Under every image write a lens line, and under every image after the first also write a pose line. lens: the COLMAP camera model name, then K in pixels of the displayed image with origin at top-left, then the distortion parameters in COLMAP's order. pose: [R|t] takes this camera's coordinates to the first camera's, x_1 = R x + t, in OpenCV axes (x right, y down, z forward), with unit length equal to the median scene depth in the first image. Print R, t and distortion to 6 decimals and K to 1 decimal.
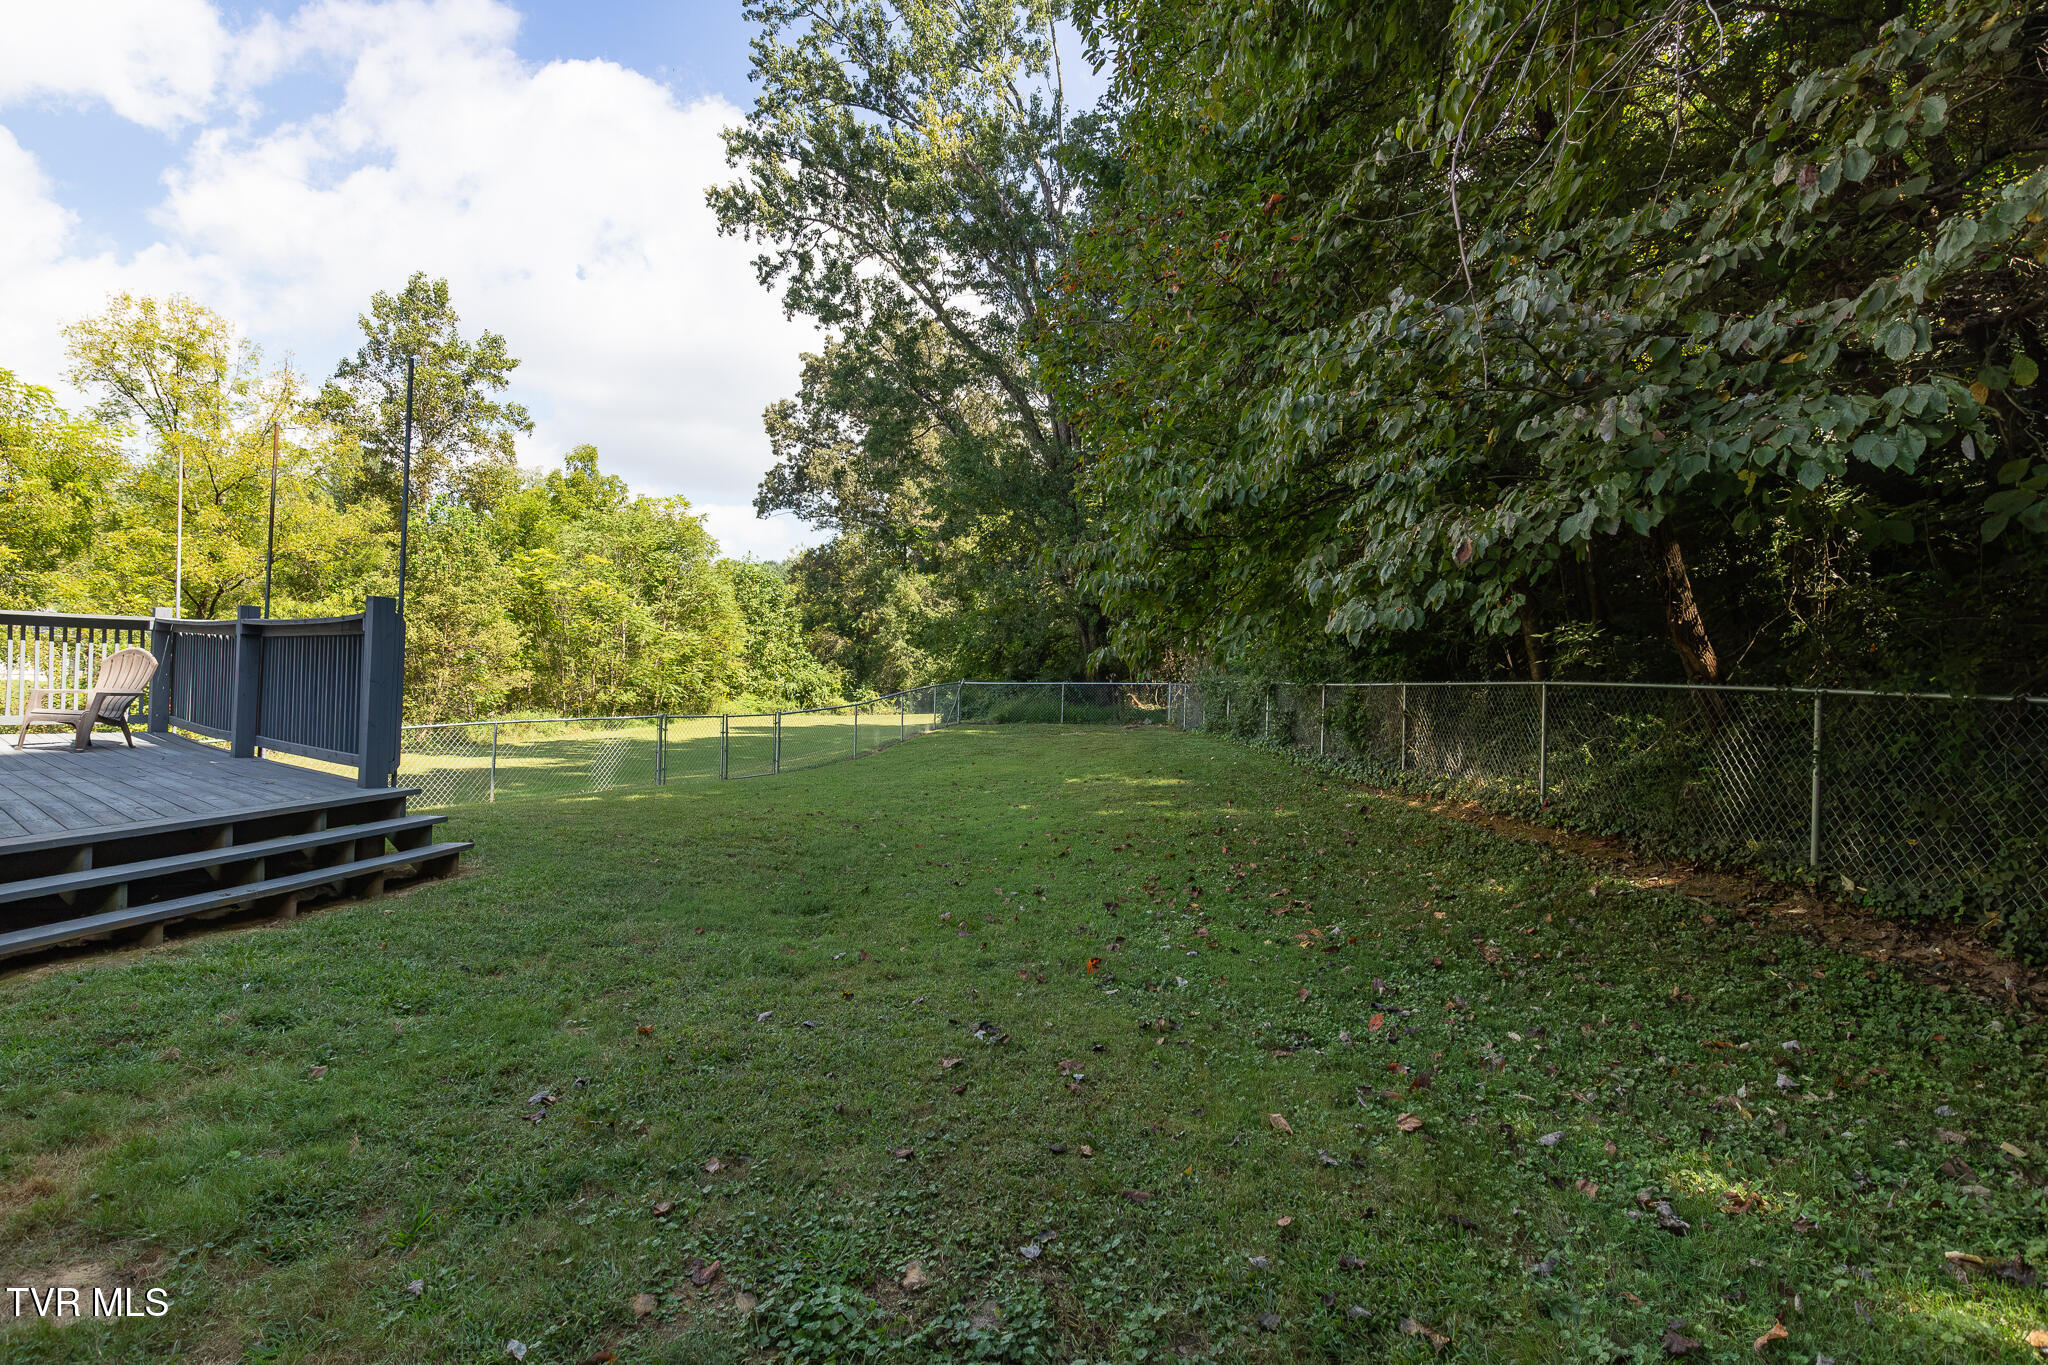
lens RADIAL K [[1033.7, 0, 1026.9], [0, 1033.7, 685.5], [0, 0, 1]] dist [-0.003495, 0.000601]
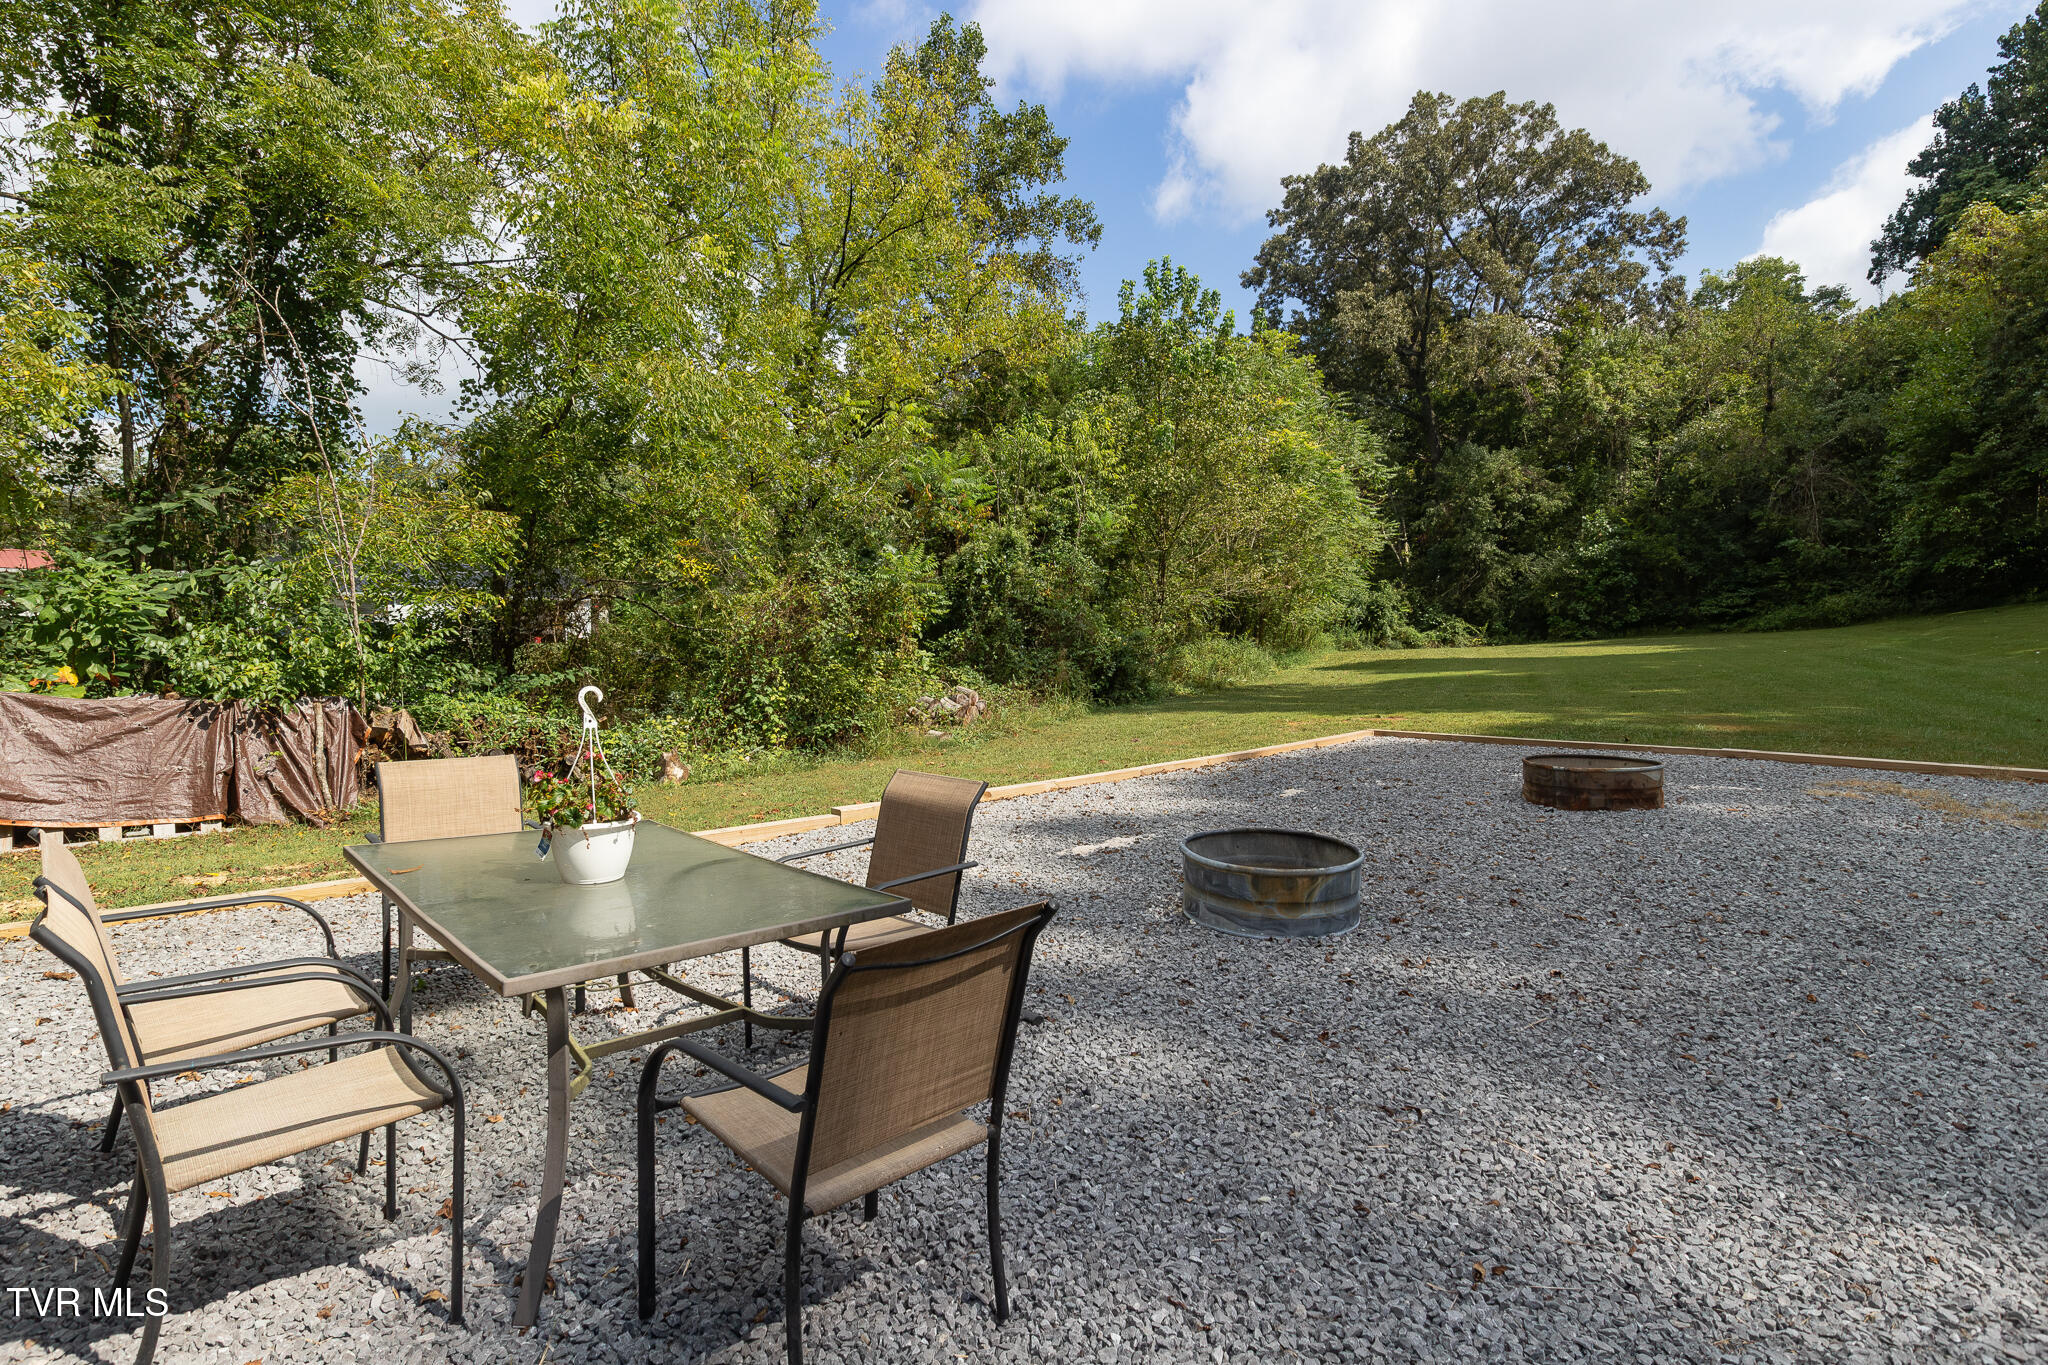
lens RADIAL K [[1033.7, 0, 1021.9], [0, 1033.7, 683.5], [0, 0, 1]] dist [-0.003495, 0.000601]
pose [[0.980587, -0.027036, -0.194211, -0.313443], [0.034978, 0.998681, 0.037582, 0.015891], [0.192938, -0.043645, 0.980240, 0.236351]]
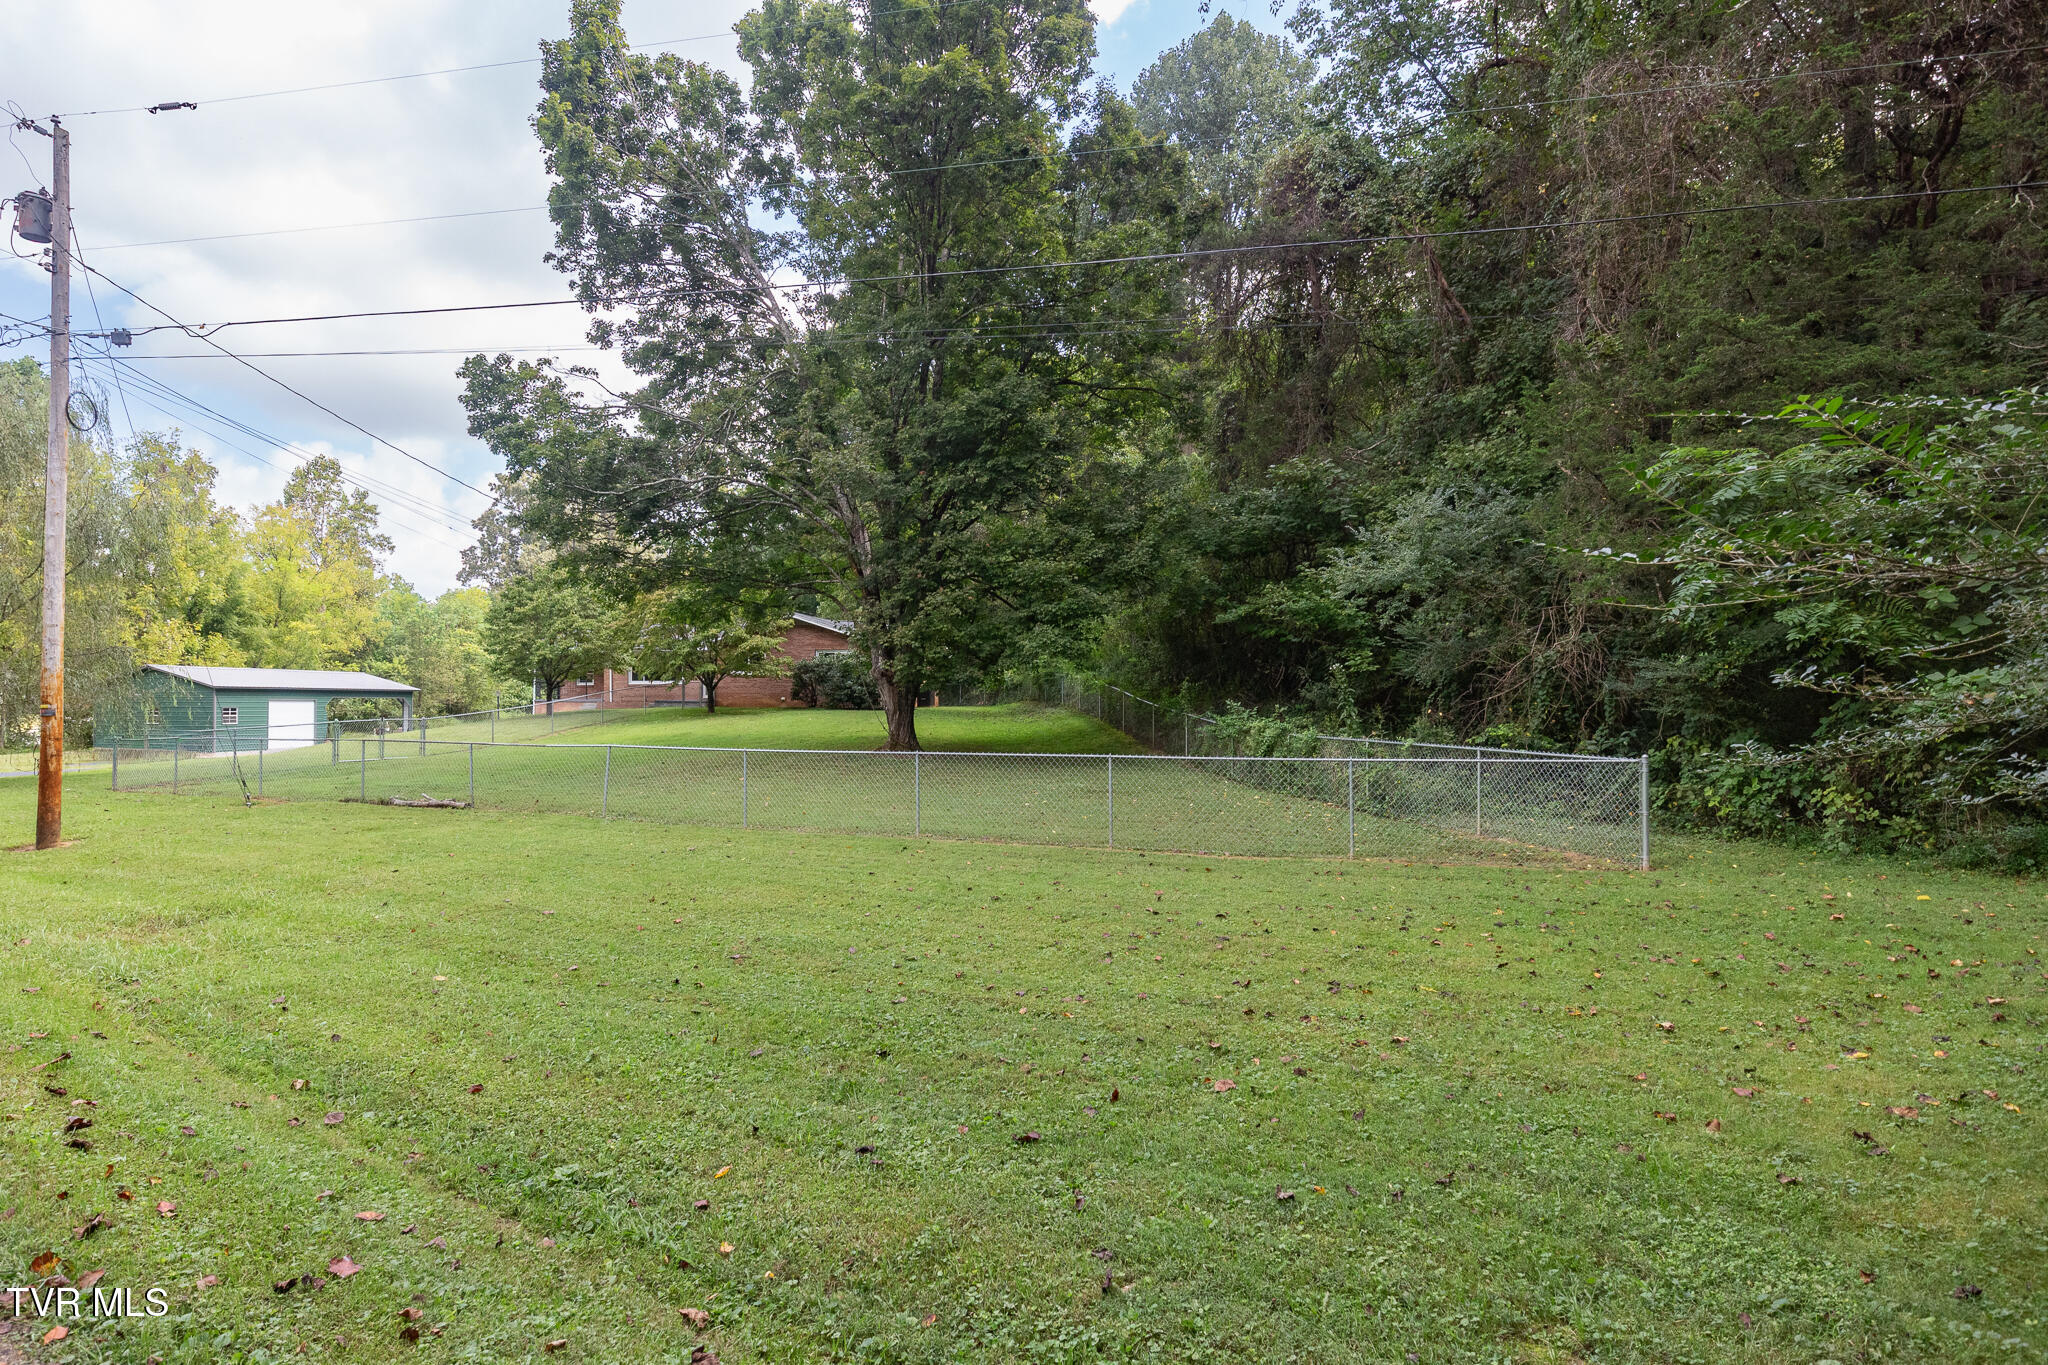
lens RADIAL K [[1033.7, 0, 1007.3], [0, 1033.7, 689.9], [0, 0, 1]] dist [-0.003495, 0.000601]
pose [[0.898204, -0.018690, 0.439182, -0.252491], [0.022749, 0.999733, -0.003982, 0.005694], [-0.438990, 0.013568, 0.898390, -0.719657]]
